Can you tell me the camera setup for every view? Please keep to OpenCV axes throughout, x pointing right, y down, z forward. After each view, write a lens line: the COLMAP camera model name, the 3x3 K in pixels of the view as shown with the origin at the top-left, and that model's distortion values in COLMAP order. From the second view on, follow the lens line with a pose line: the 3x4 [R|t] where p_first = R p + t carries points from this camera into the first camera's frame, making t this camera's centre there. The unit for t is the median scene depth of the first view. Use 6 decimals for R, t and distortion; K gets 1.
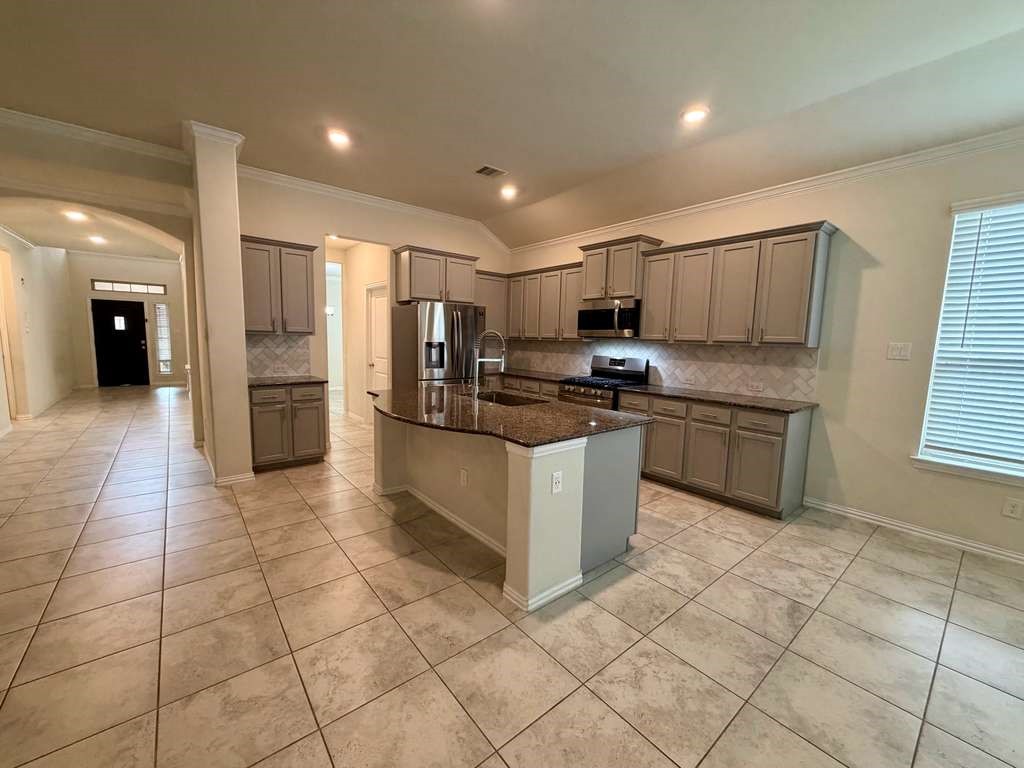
lens RADIAL K [[407.8, 0, 507.4], [0, 407.8, 384.8], [0, 0, 1]] dist [-0.000739, -0.000220]
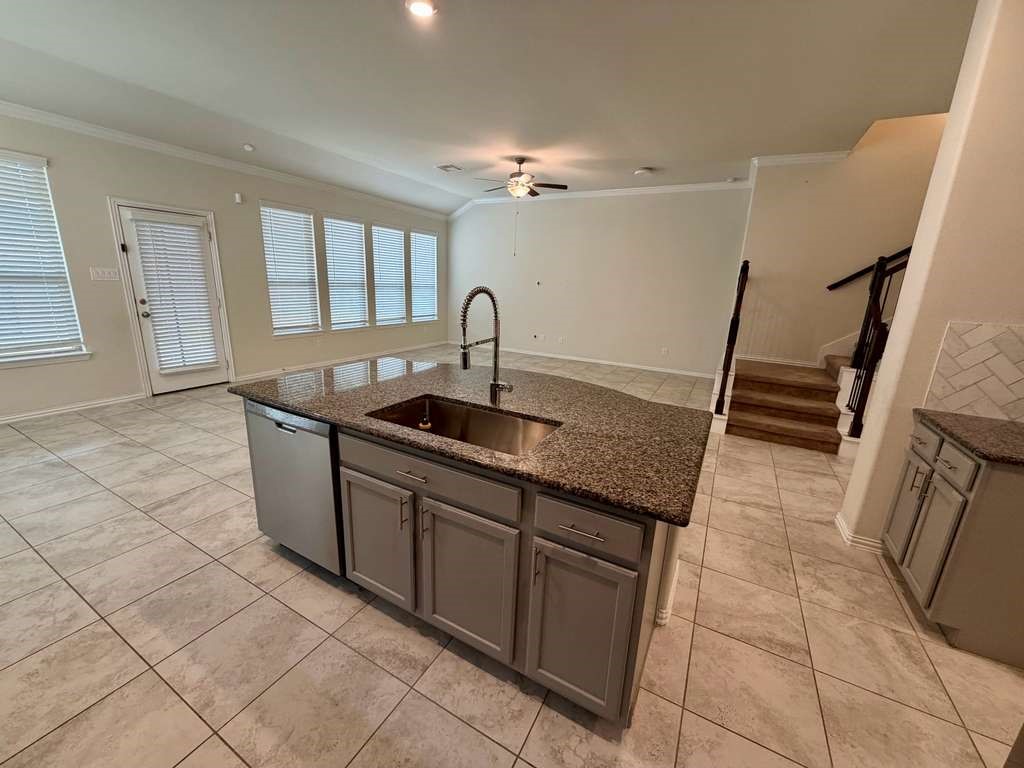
lens RADIAL K [[409.1, 0, 512.0], [0, 409.1, 384.0], [0, 0, 1]] dist [-0.001237, -0.000164]
pose [[-0.922902, 0.032844, -0.383631, 0.138410], [-0.108272, 0.934013, 0.340435, -0.211358], [0.369498, 0.355725, -0.858447, 1.586047]]
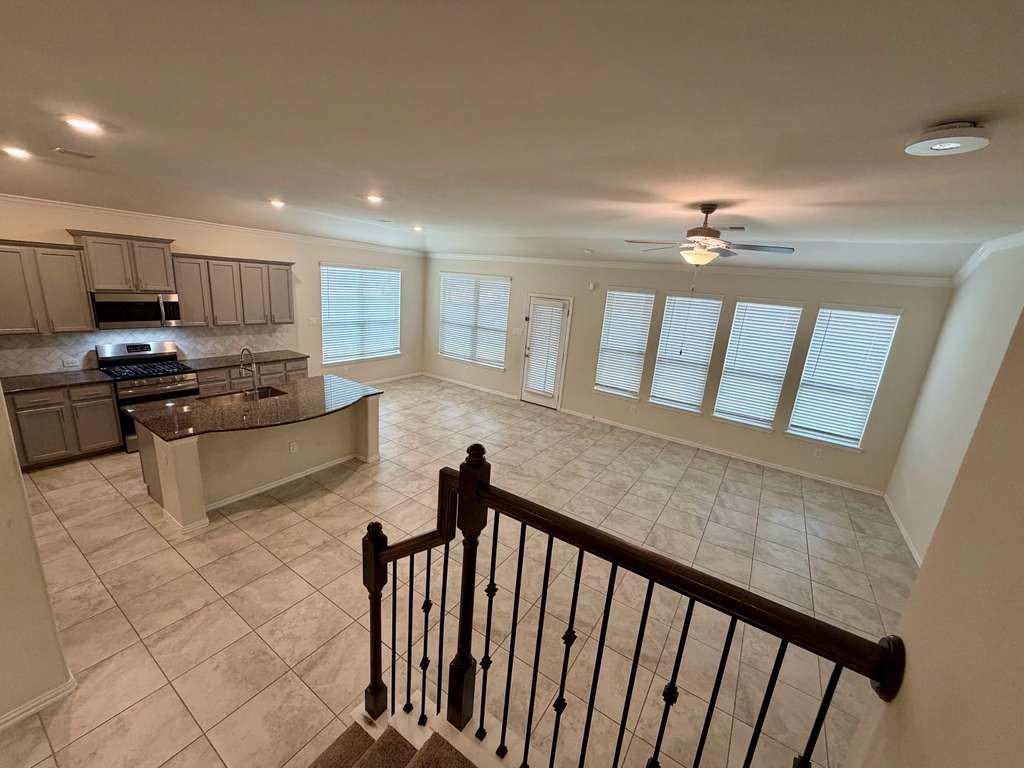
lens RADIAL K [[407.8, 0, 507.4], [0, 407.8, 384.8], [0, 0, 1]] dist [-0.000739, -0.000220]
pose [[-0.292922, -0.284014, 0.912980, -1.570573], [0.024974, 0.952265, 0.304248, -0.410695], [-0.955810, 0.111921, -0.271847, 0.596882]]
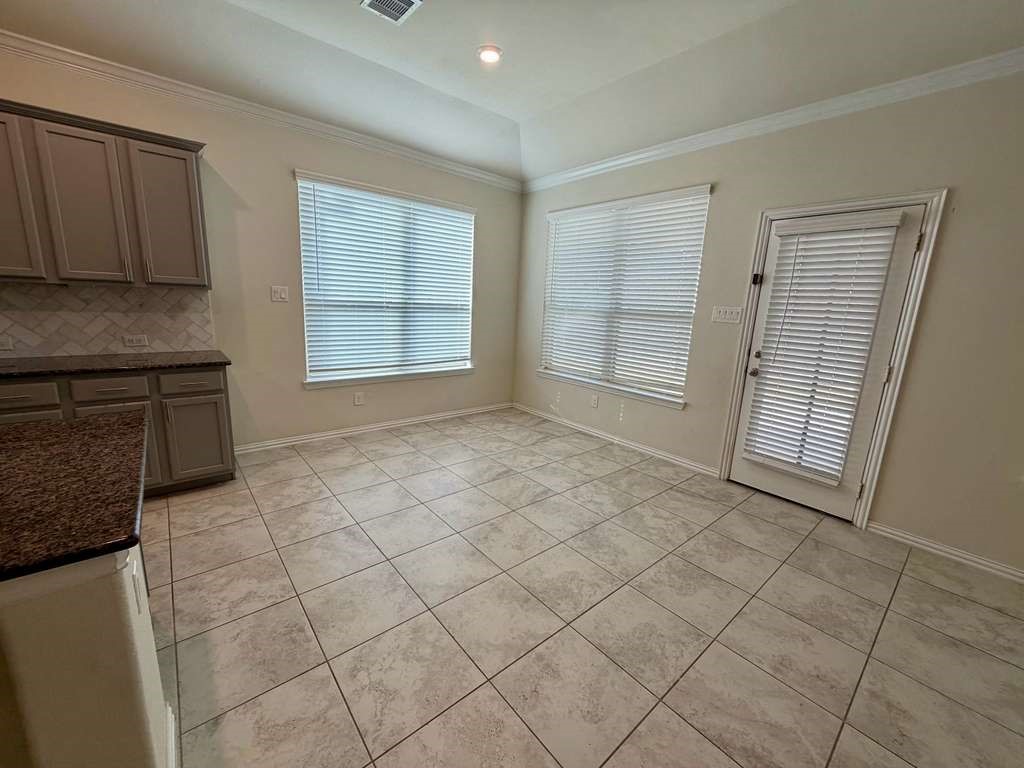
lens RADIAL K [[407.8, 0, 507.4], [0, 407.8, 384.8], [0, 0, 1]] dist [-0.000739, -0.000220]
pose [[-0.016196, -0.225688, 0.974065, -0.208666], [0.070870, 0.971483, 0.226268, -0.047762], [-0.997354, 0.072697, 0.000261, 0.377442]]
